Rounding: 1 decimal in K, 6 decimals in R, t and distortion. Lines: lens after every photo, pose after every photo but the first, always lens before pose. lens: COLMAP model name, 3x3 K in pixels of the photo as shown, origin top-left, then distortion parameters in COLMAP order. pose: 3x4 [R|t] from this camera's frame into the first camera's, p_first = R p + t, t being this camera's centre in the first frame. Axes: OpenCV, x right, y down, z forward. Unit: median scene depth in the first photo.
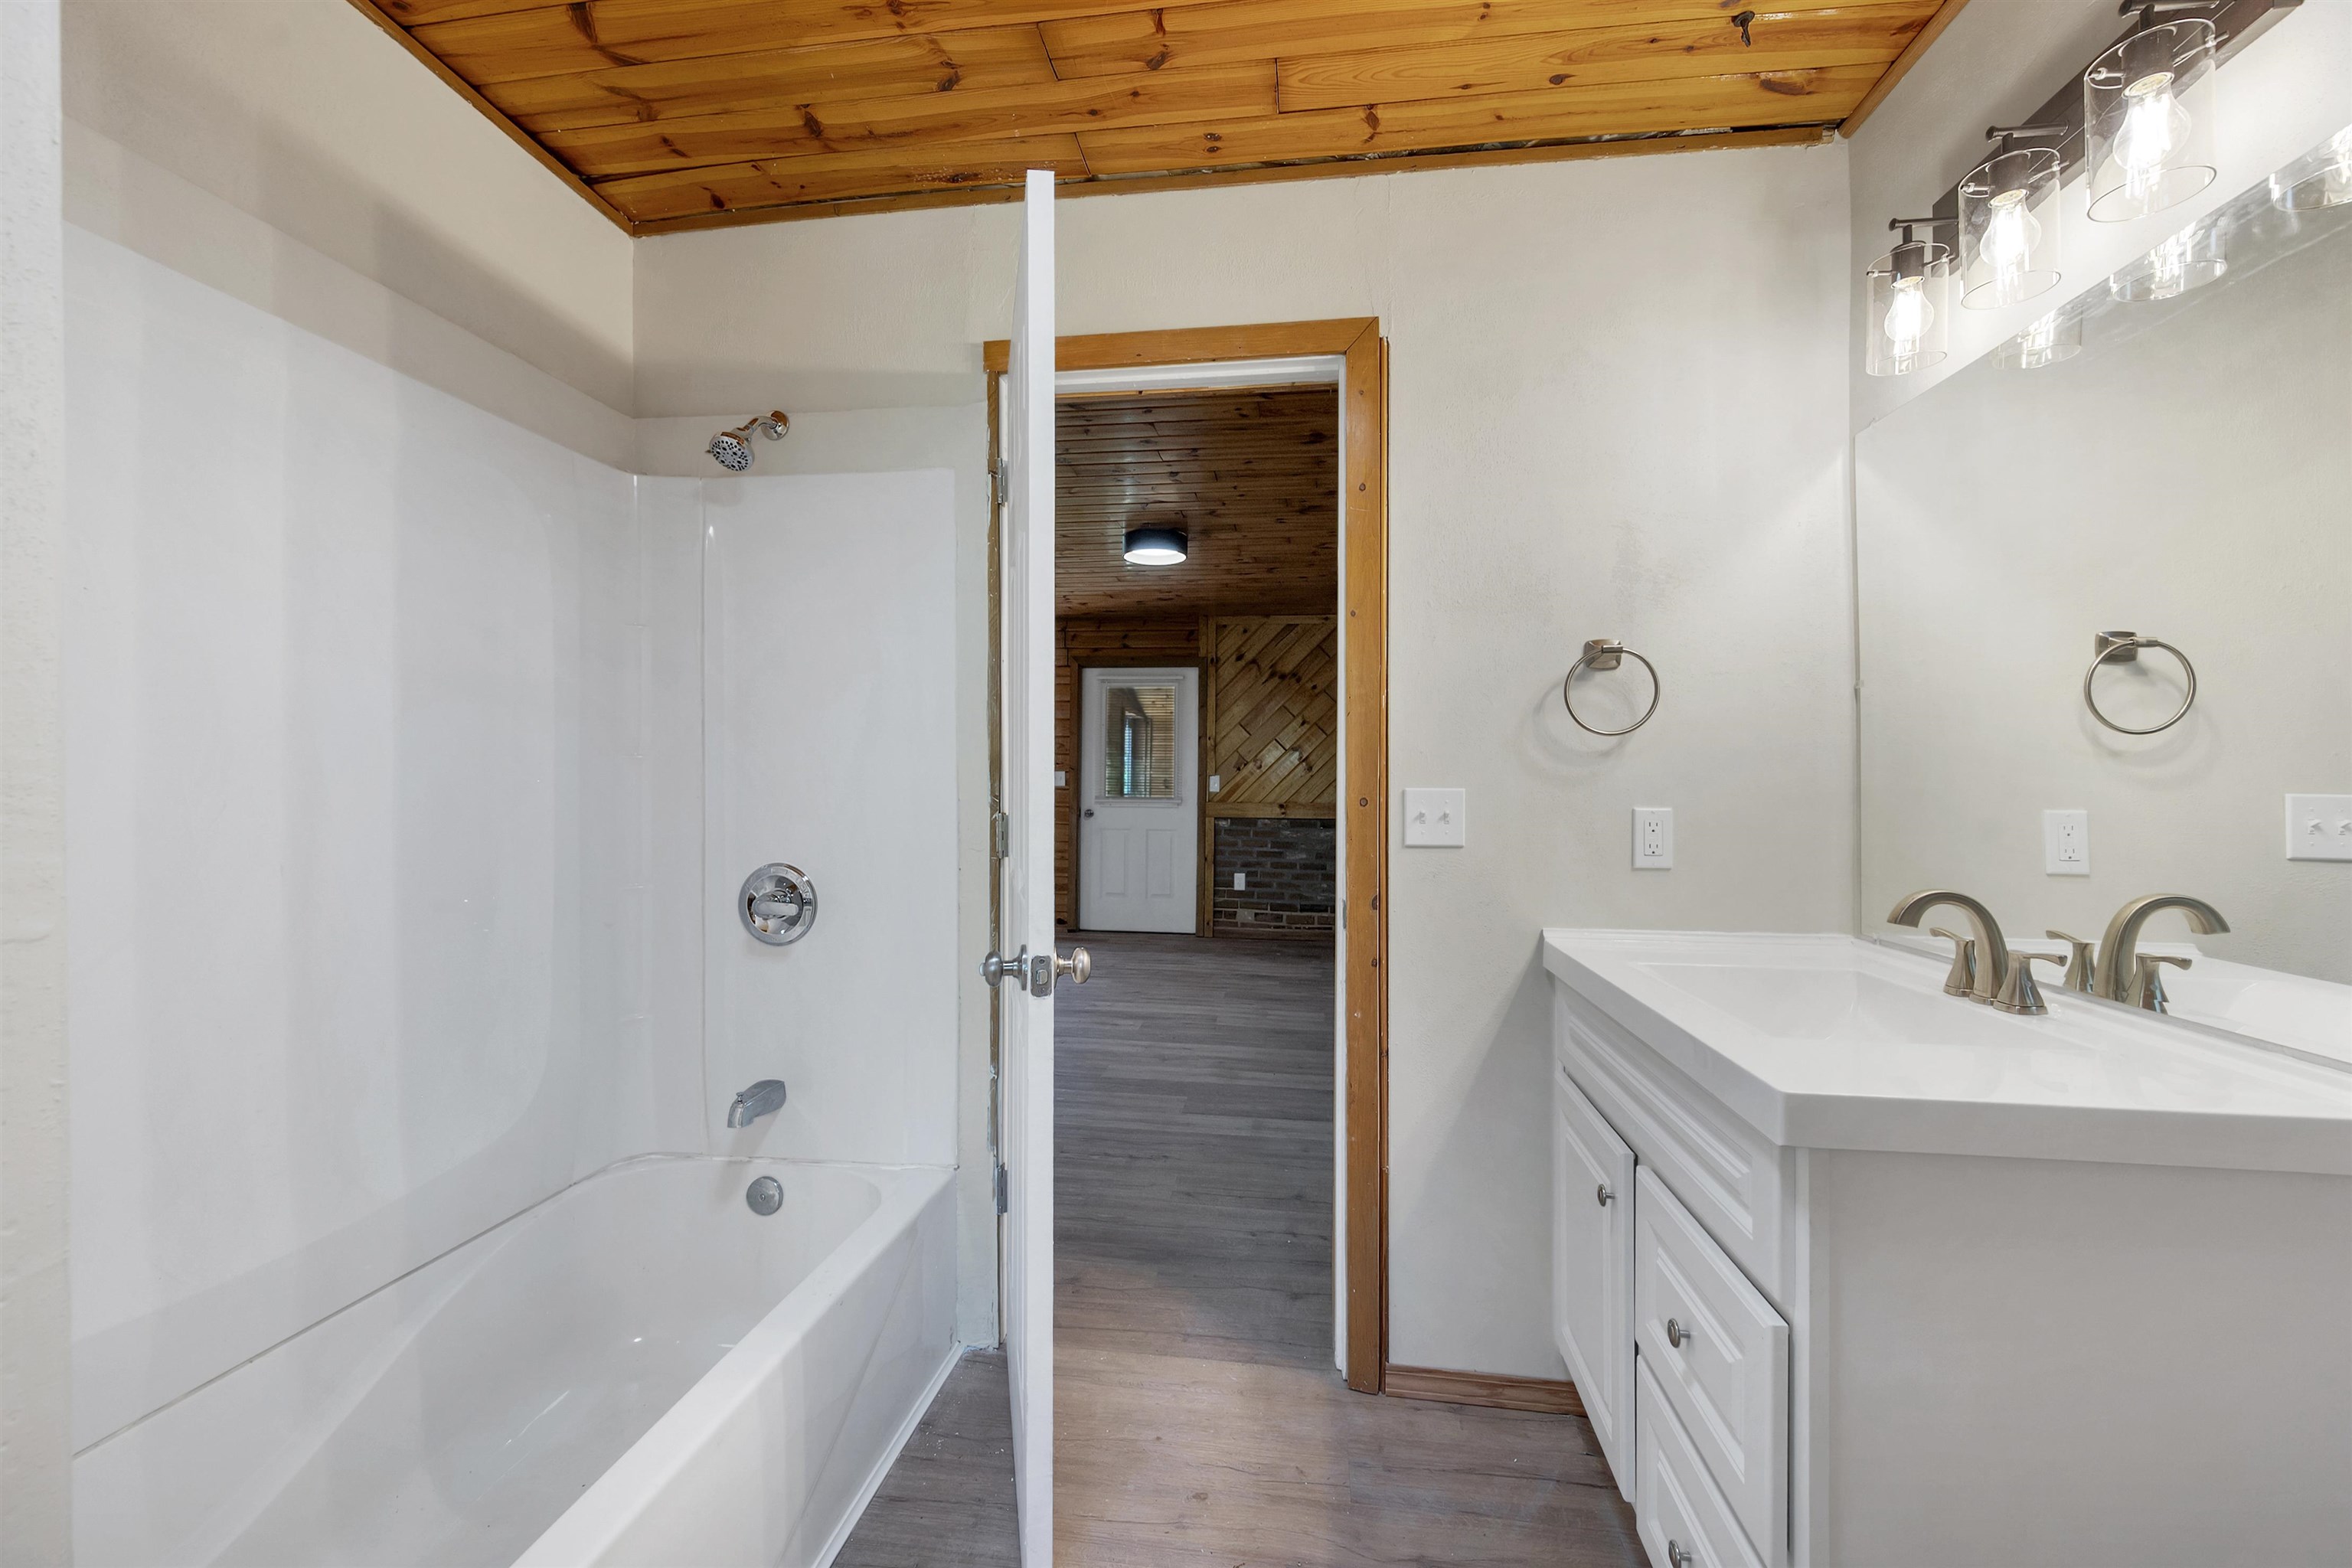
lens RADIAL K [[967.7, 0, 1176.1], [0, 967.7, 769.9], [0, 0, 1]] dist [0.000027, -0.000569]
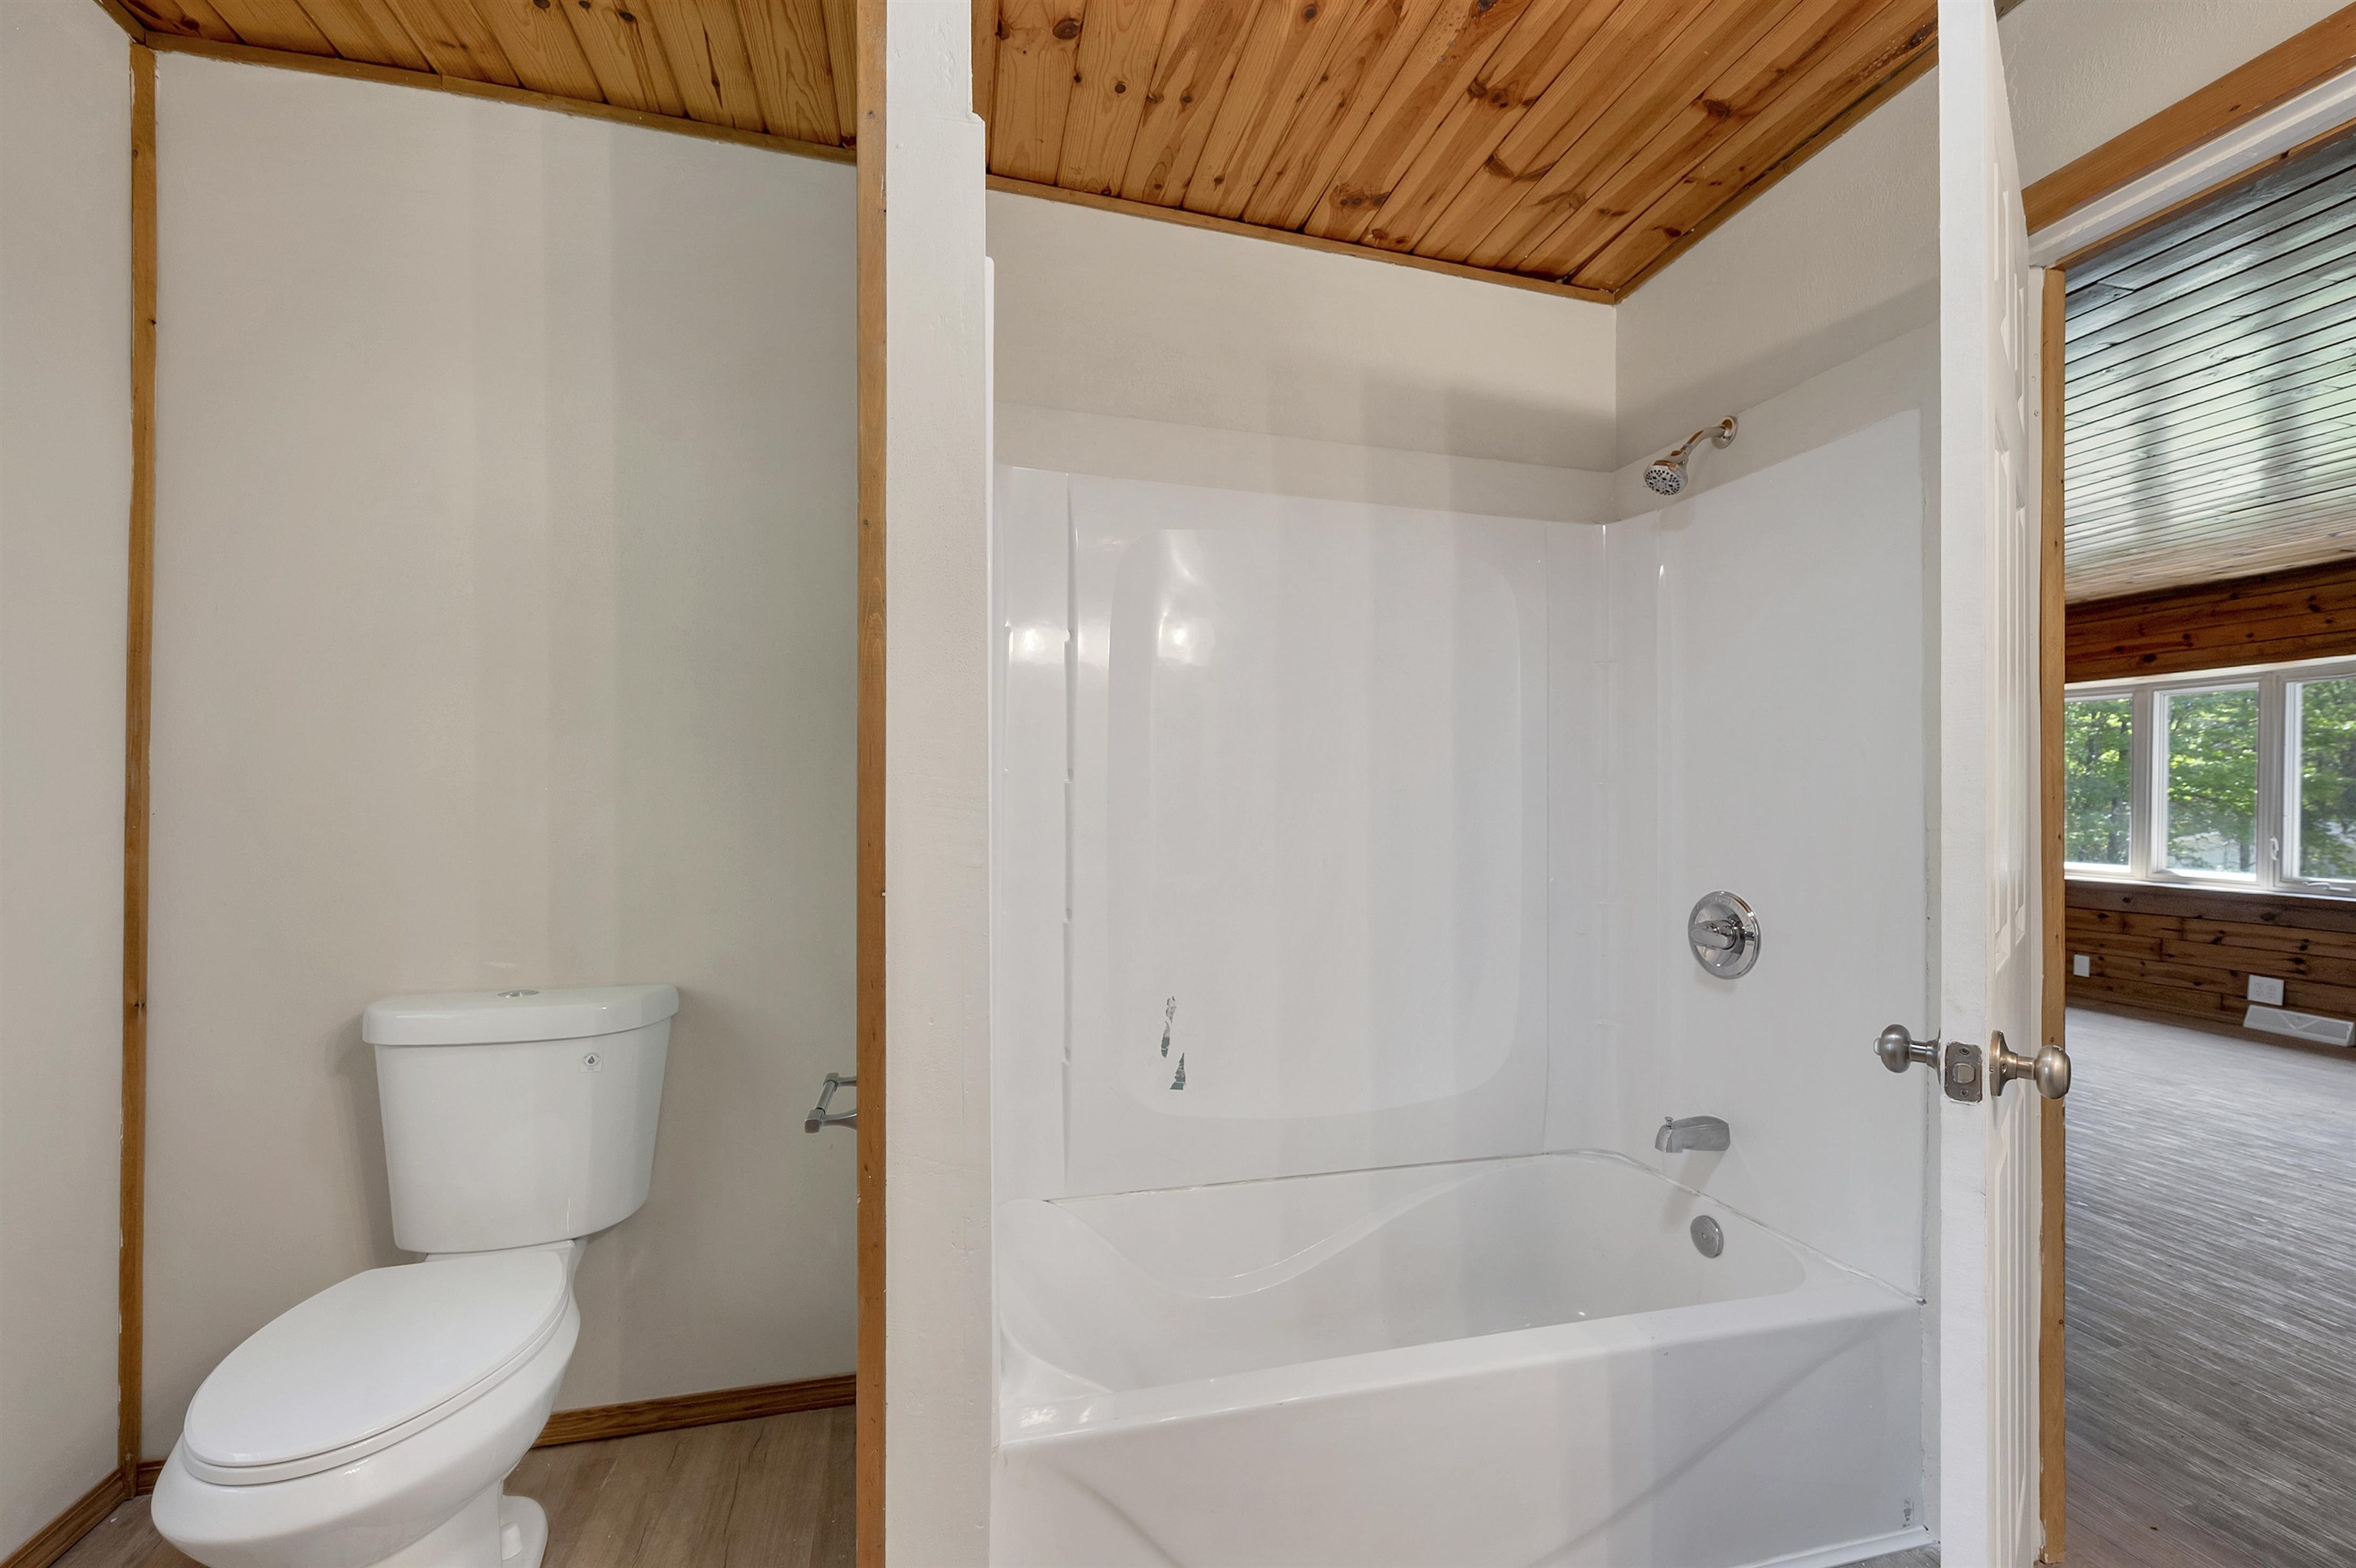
lens RADIAL K [[957.3, 0, 1182.7], [0, 957.3, 794.2], [0, 0, 1]] dist [-0.002014, -0.000228]
pose [[0.377265, -0.009278, -0.926059, 0.270107], [0.003636, 0.999957, -0.008537, 0.006311], [0.926098, -0.000147, 0.377283, 0.160879]]
